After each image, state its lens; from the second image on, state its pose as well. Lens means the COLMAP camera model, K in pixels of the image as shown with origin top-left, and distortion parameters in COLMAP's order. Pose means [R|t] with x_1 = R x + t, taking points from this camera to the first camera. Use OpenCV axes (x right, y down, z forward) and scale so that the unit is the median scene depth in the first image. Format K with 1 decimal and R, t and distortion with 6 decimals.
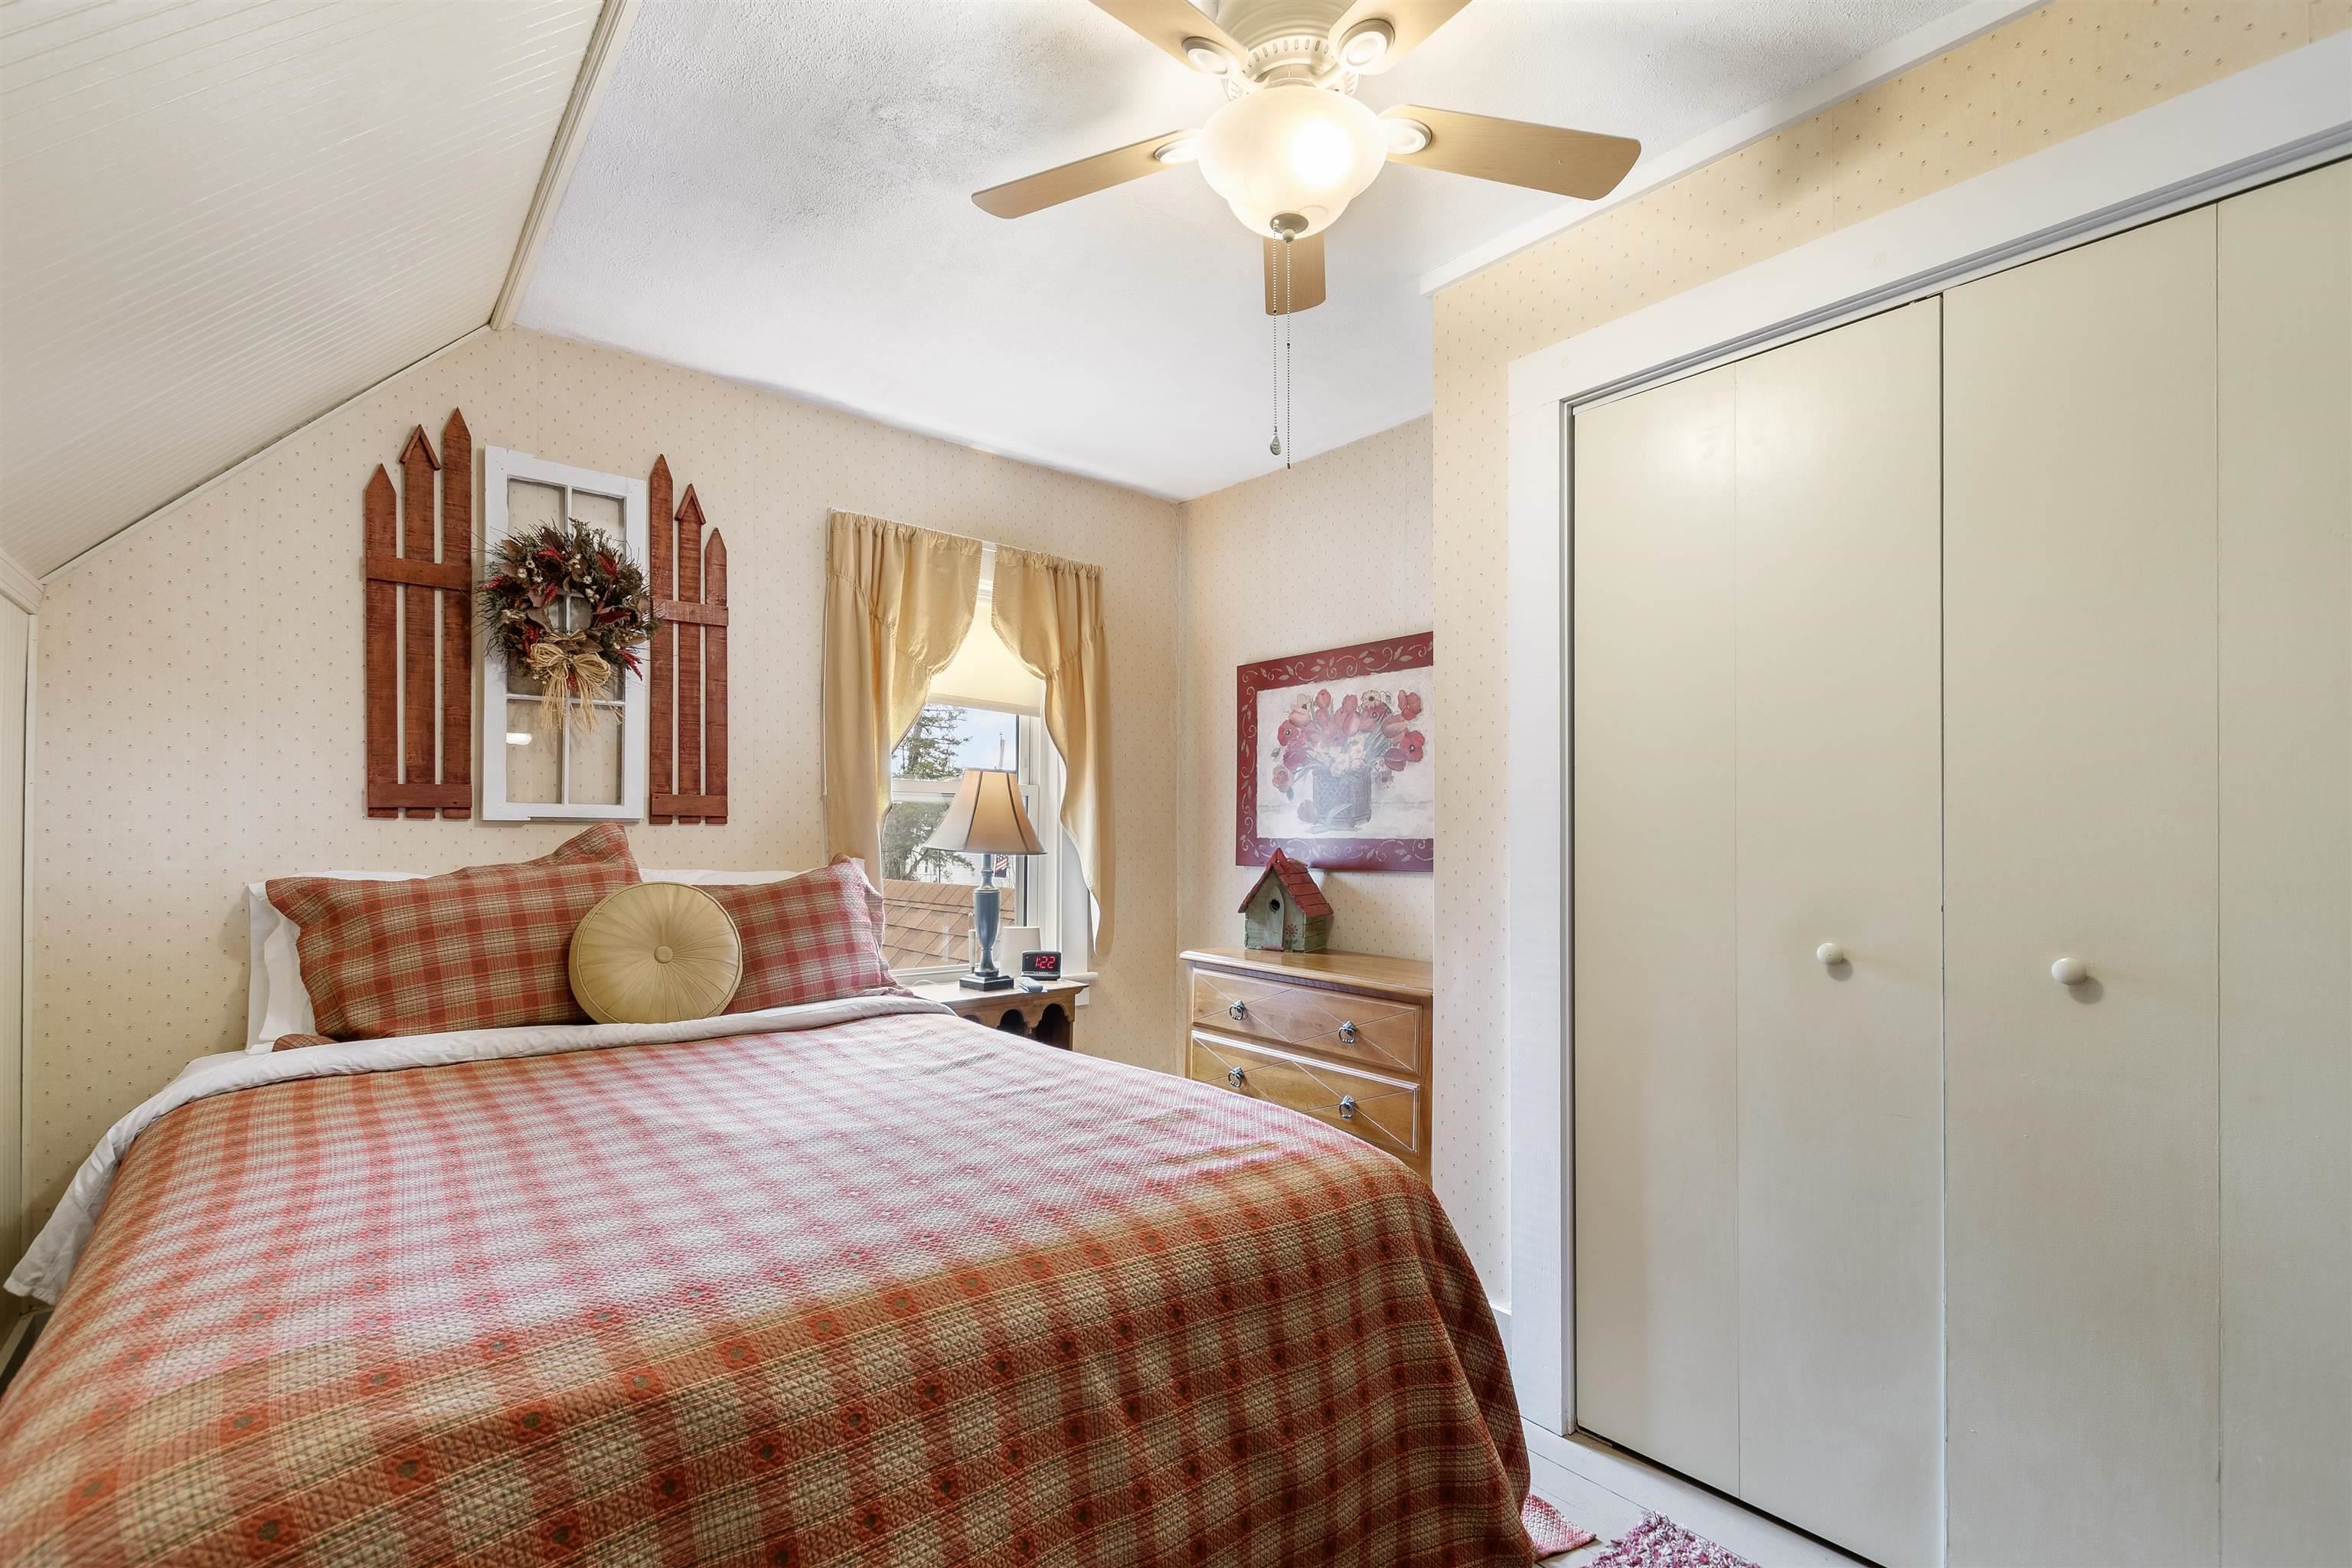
lens RADIAL K [[1019.6, 0, 1176.5], [0, 1019.6, 828.1], [0, 0, 1]] dist [-0.001134, -0.000396]
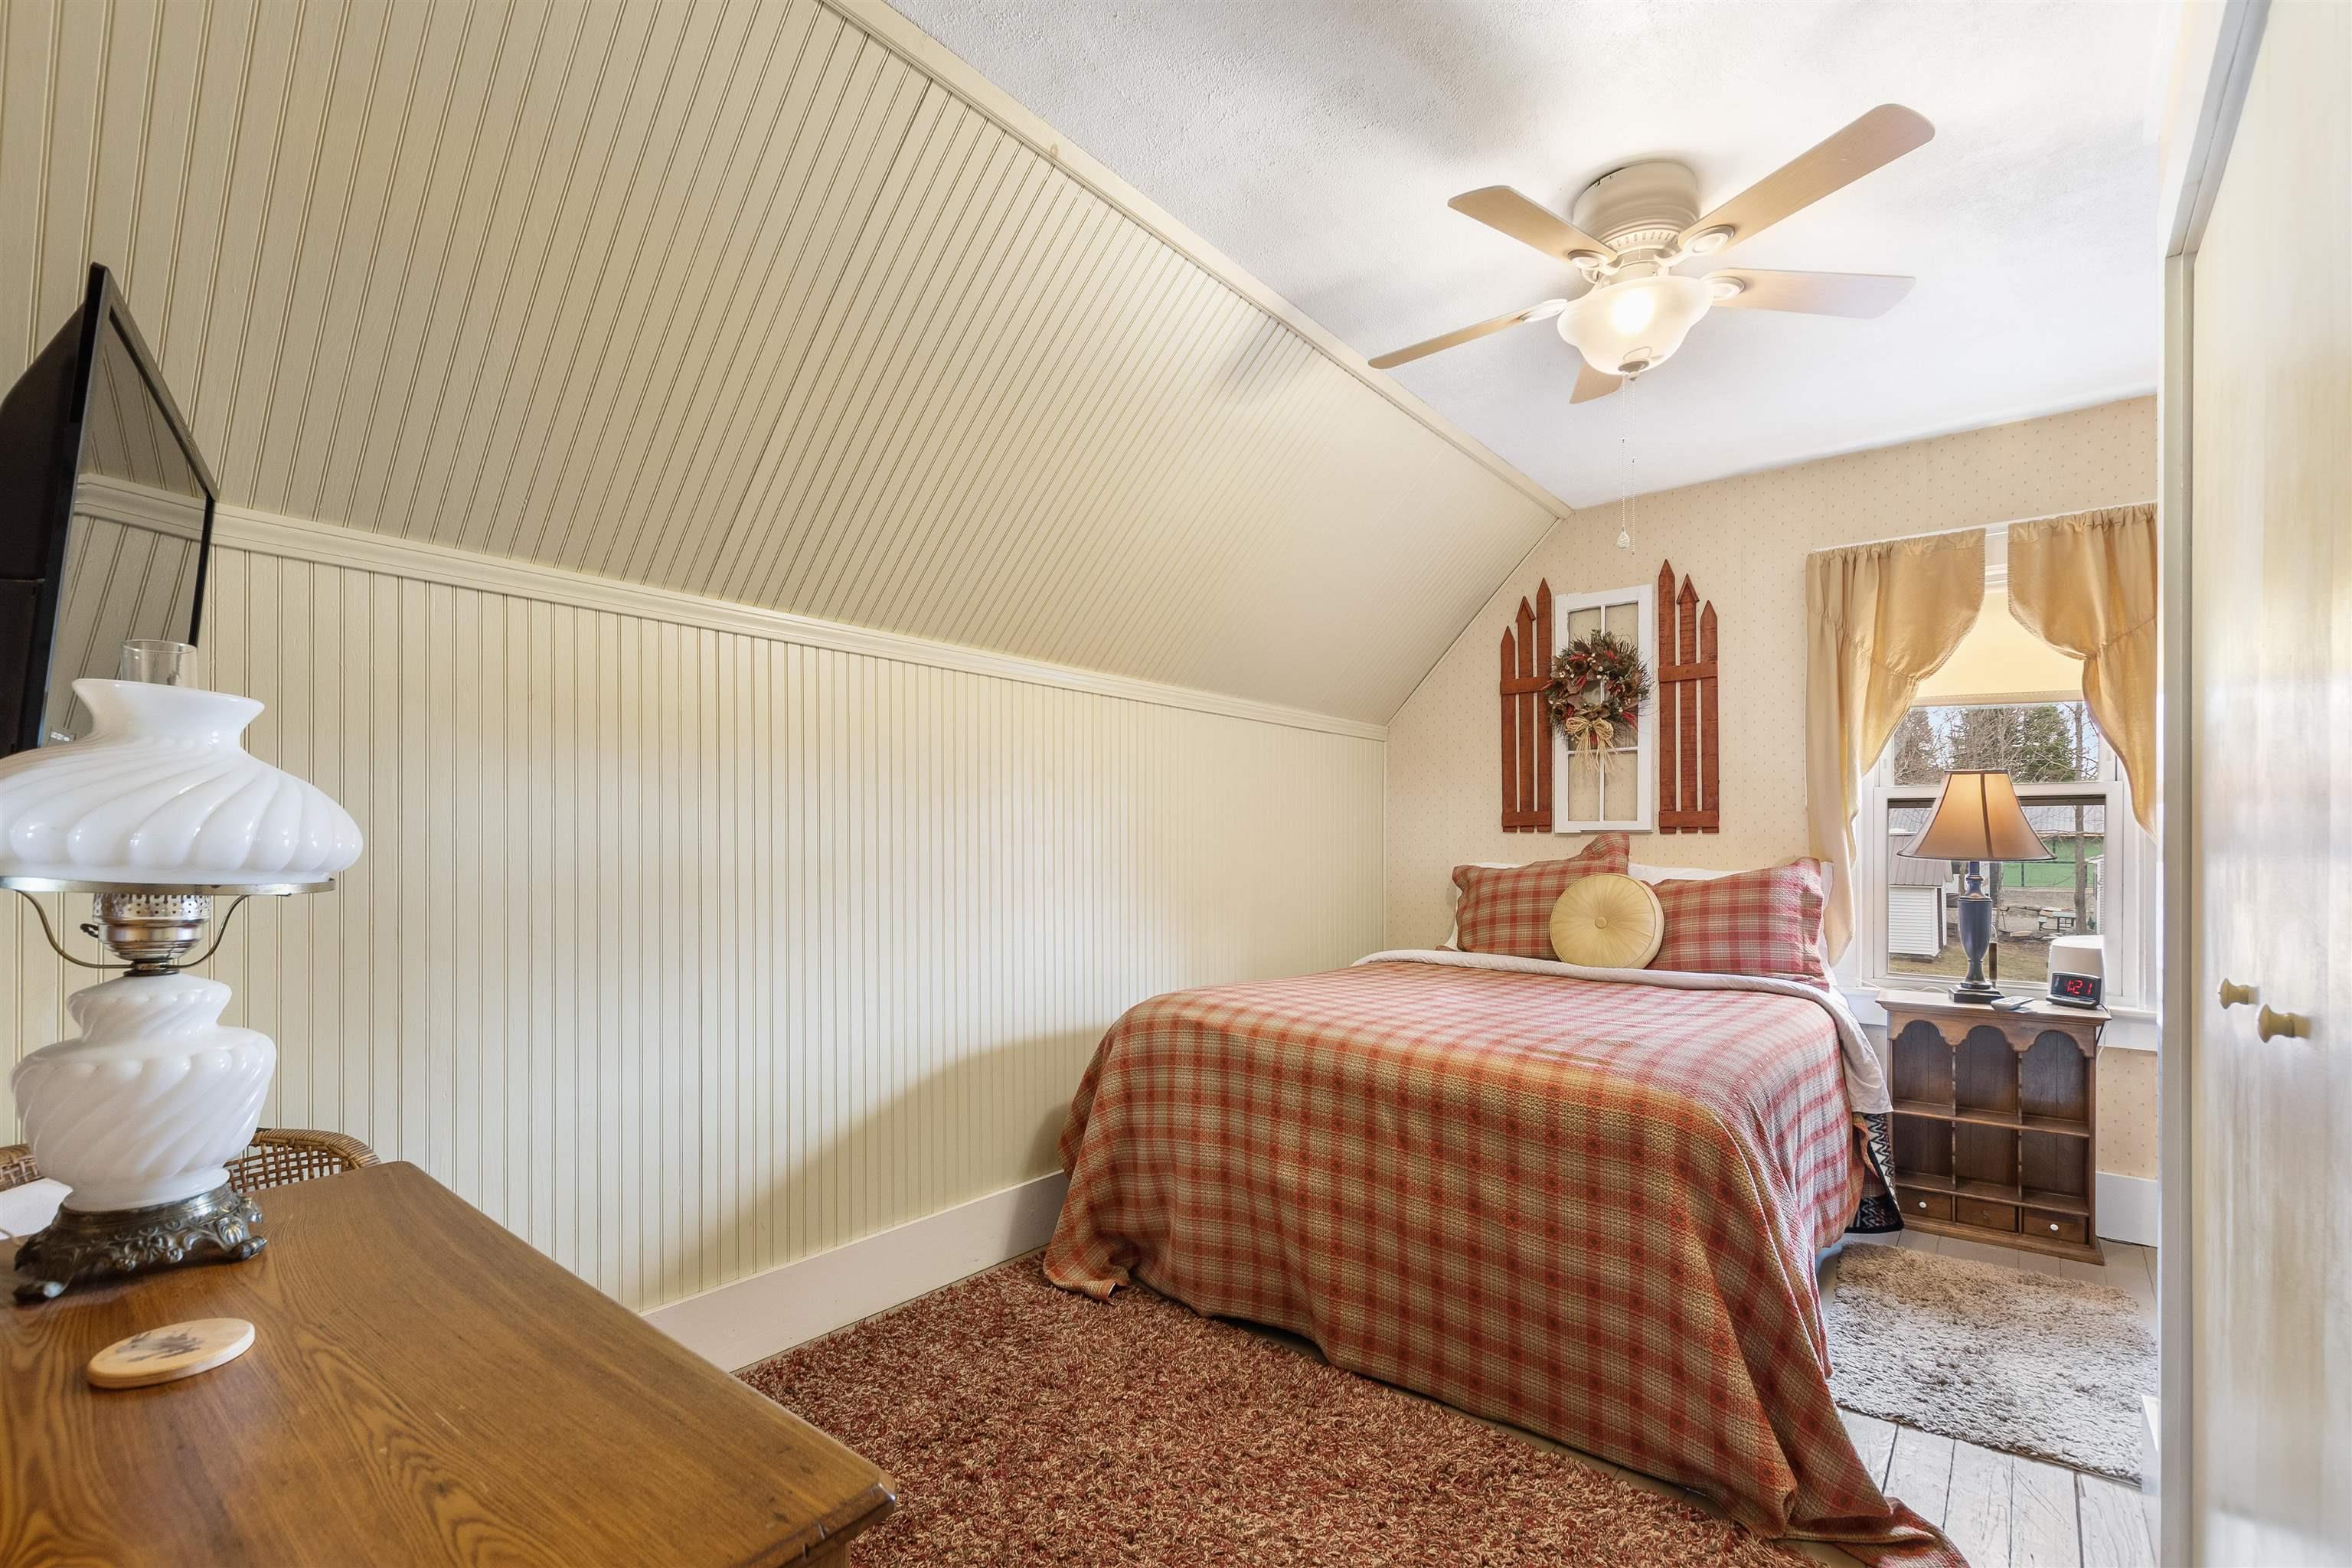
lens RADIAL K [[1075.8, 0, 1180.5], [0, 1075.8, 835.1], [0, 0, 1]] dist [0.002106, -0.002065]
pose [[0.194092, -0.013382, -0.980892, 0.852989], [0.007378, 0.999899, -0.012181, 0.012123], [0.980956, -0.004873, 0.194171, 0.099243]]
